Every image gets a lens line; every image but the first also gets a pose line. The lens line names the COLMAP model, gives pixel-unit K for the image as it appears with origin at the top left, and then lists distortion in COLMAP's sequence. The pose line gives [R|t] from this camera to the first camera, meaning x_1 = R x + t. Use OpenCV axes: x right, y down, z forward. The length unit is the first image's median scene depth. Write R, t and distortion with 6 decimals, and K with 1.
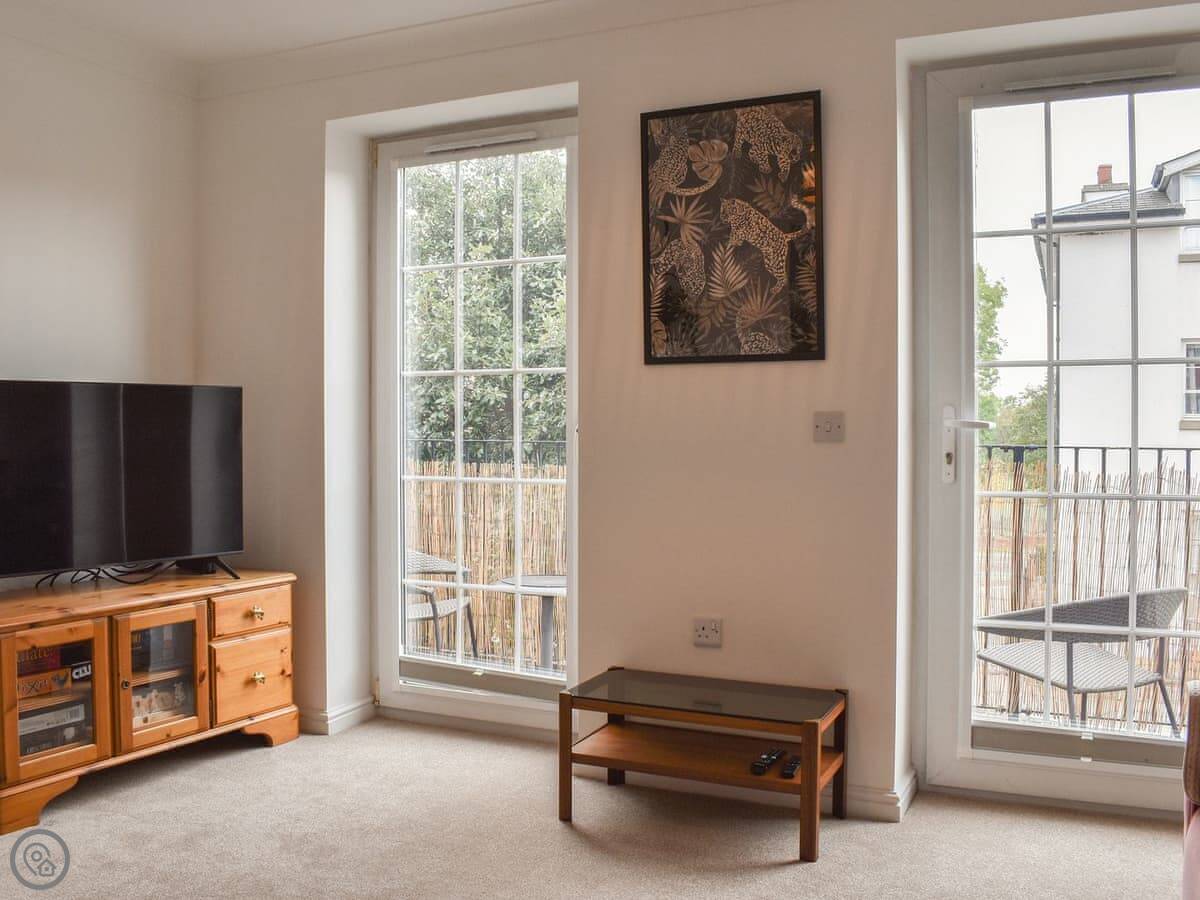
lens RADIAL K [[1060.6, 0, 542.7], [0, 1060.6, 450.6], [0, 0, 1]] dist [-0.092052, 0.014816]
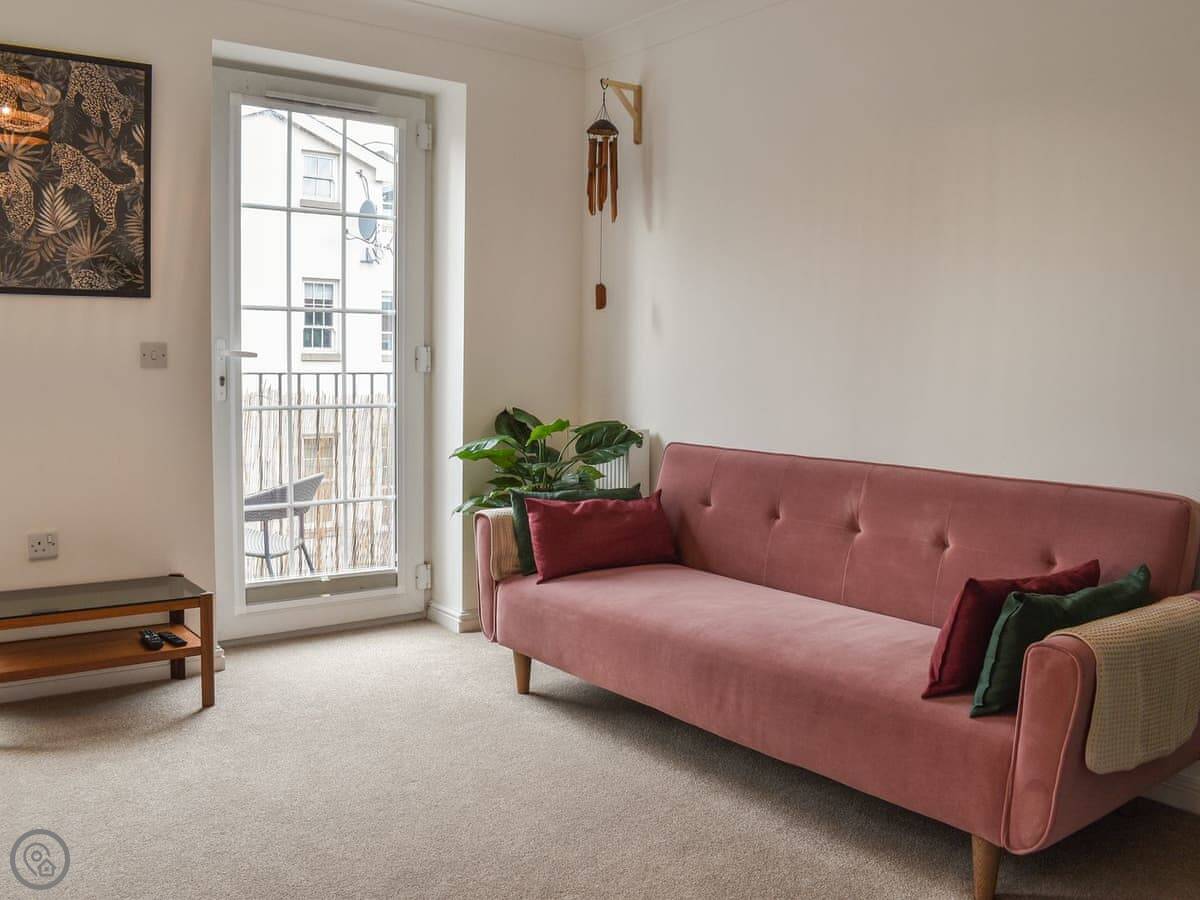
lens RADIAL K [[1060.6, 0, 542.7], [0, 1060.6, 450.6], [0, 0, 1]] dist [-0.092052, 0.014816]
pose [[0.487070, -0.066603, 0.870820, -0.535949], [0.007136, 0.997358, 0.072290, 0.002147], [-0.873334, -0.028997, 0.486258, 0.045981]]
